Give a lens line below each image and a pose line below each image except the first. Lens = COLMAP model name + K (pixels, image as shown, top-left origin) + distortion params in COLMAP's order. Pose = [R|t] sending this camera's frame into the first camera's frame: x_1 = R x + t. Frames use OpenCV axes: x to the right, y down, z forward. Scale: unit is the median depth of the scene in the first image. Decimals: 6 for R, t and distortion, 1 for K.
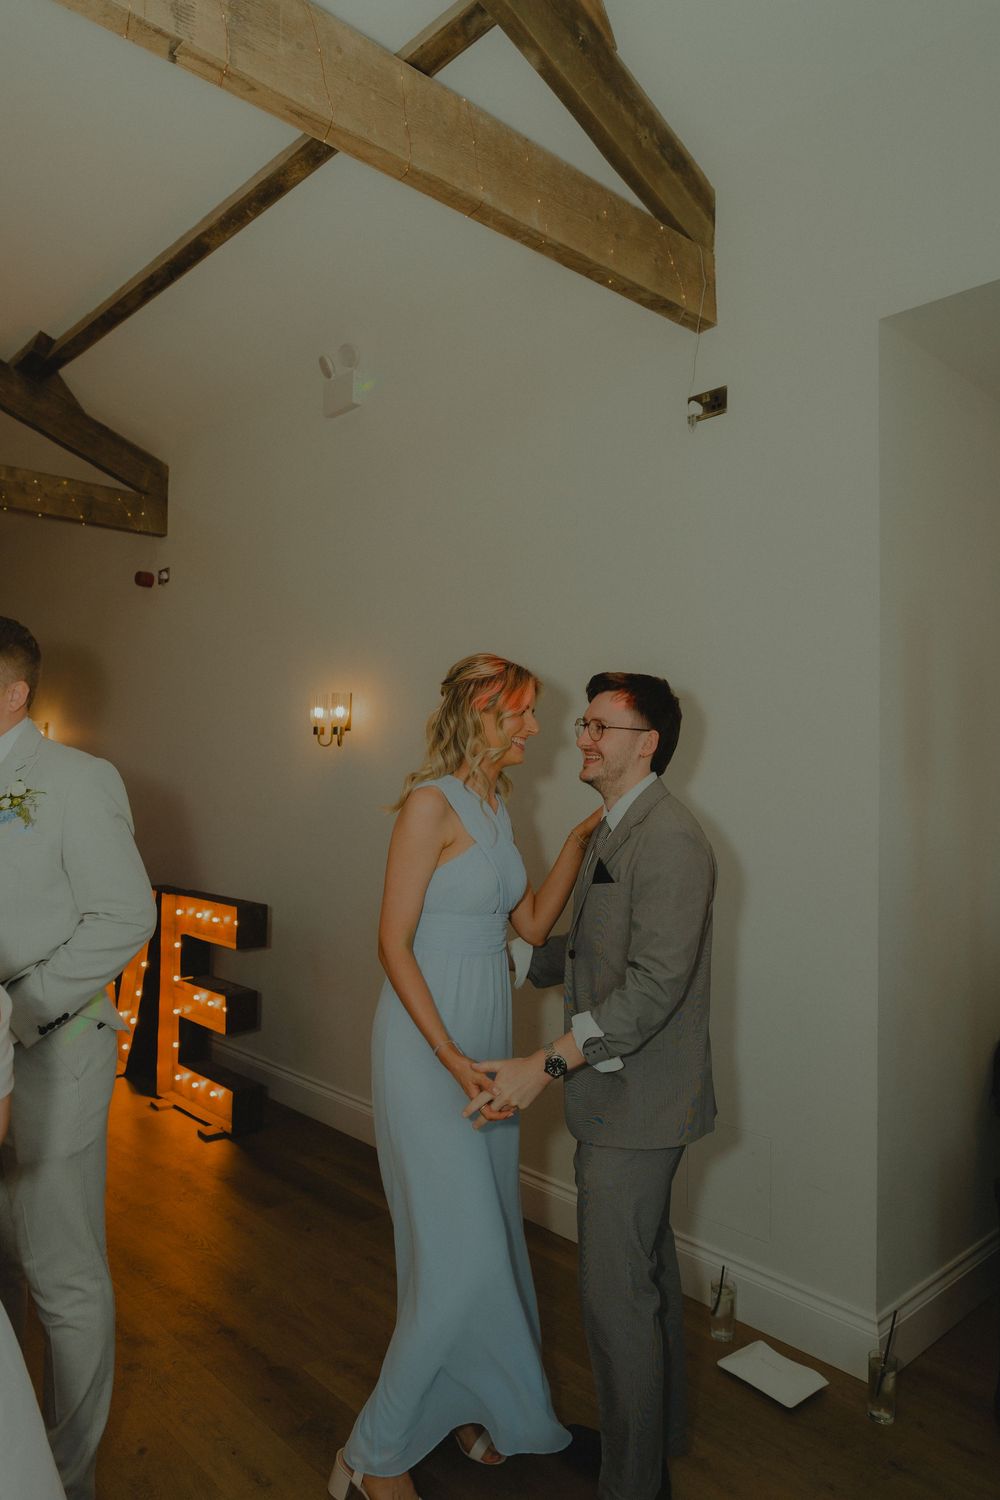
lens RADIAL K [[989.2, 0, 500.0], [0, 989.2, 750.0], [0, 0, 1]] dist [-0.001622, 0.000109]
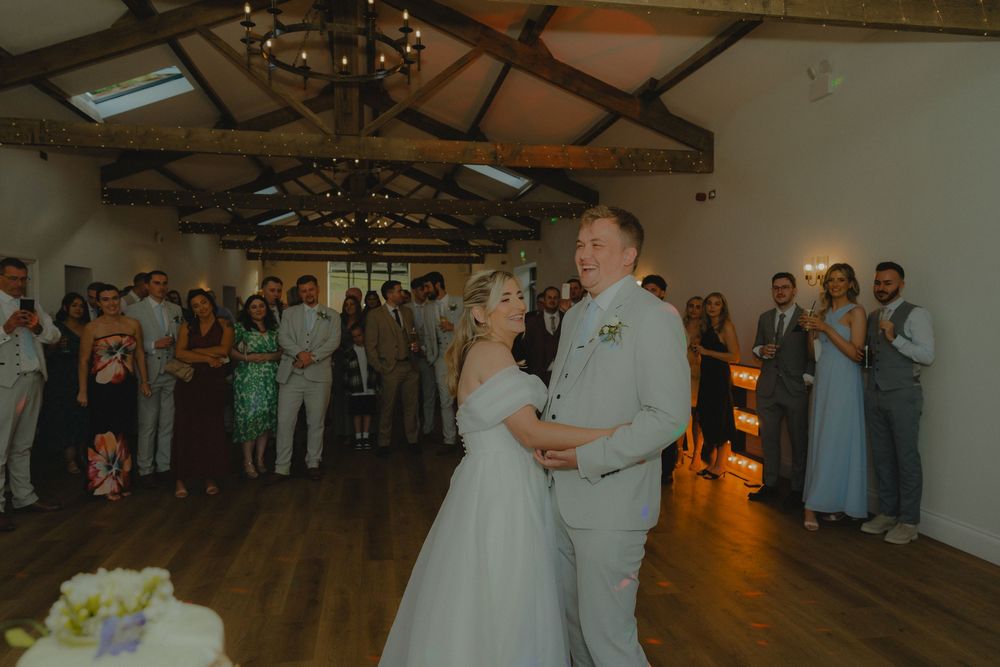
lens RADIAL K [[692.6, 0, 500.0], [0, 692.6, 333.5], [0, 0, 1]] dist [-0.006856, 0.006775]
pose [[0.841735, 0.006501, -0.539851, 0.027558], [0.028399, 0.998010, 0.056298, -0.004214], [0.539143, -0.062719, 0.839876, -0.383431]]
